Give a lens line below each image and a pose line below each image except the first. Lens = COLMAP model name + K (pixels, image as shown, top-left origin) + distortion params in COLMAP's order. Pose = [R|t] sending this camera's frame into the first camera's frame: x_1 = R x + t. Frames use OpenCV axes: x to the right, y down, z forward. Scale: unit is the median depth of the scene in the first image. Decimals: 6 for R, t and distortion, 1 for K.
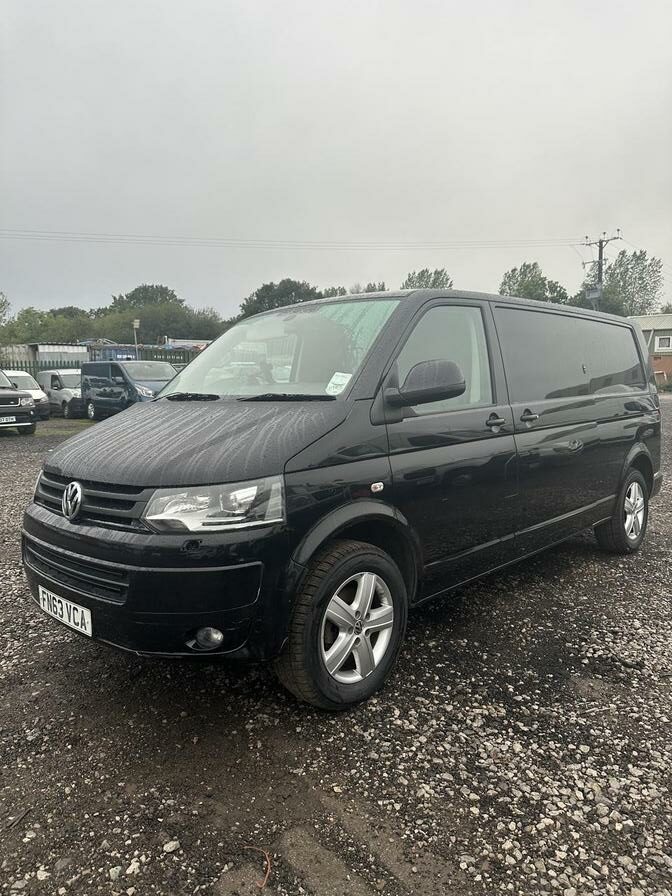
lens RADIAL K [[647.4, 0, 336.0], [0, 647.4, 448.0], [0, 0, 1]] dist [0.023642, -0.038687]
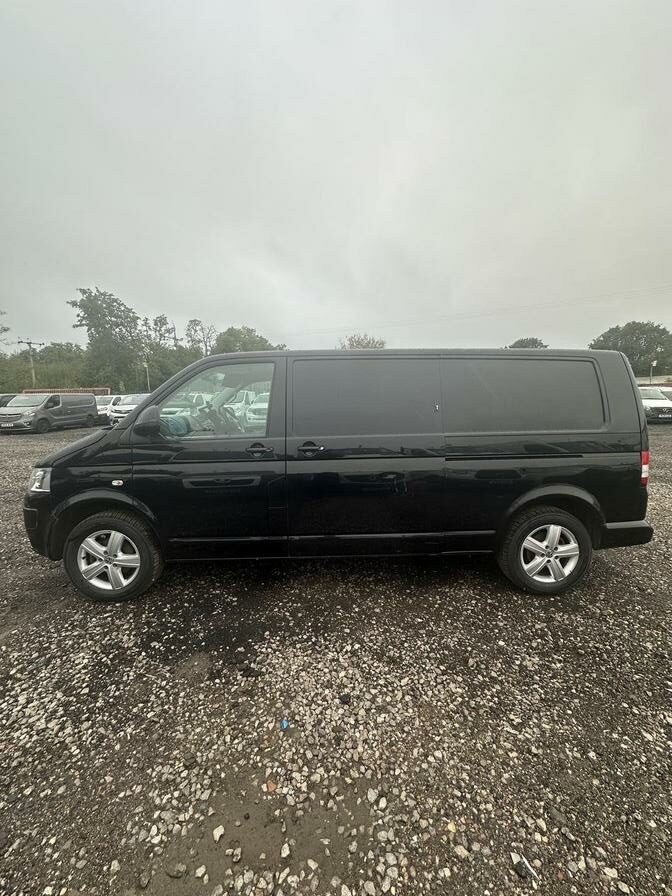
lens RADIAL K [[360.8, 0, 336.0], [0, 360.8, 448.0], [0, 0, 1]] dist [-0.001829, -0.000304]
pose [[0.695090, 0.096020, -0.712482, 1.104117], [-0.069053, 0.995376, 0.066777, -0.132233], [0.715599, 0.002783, 0.698506, 0.734971]]
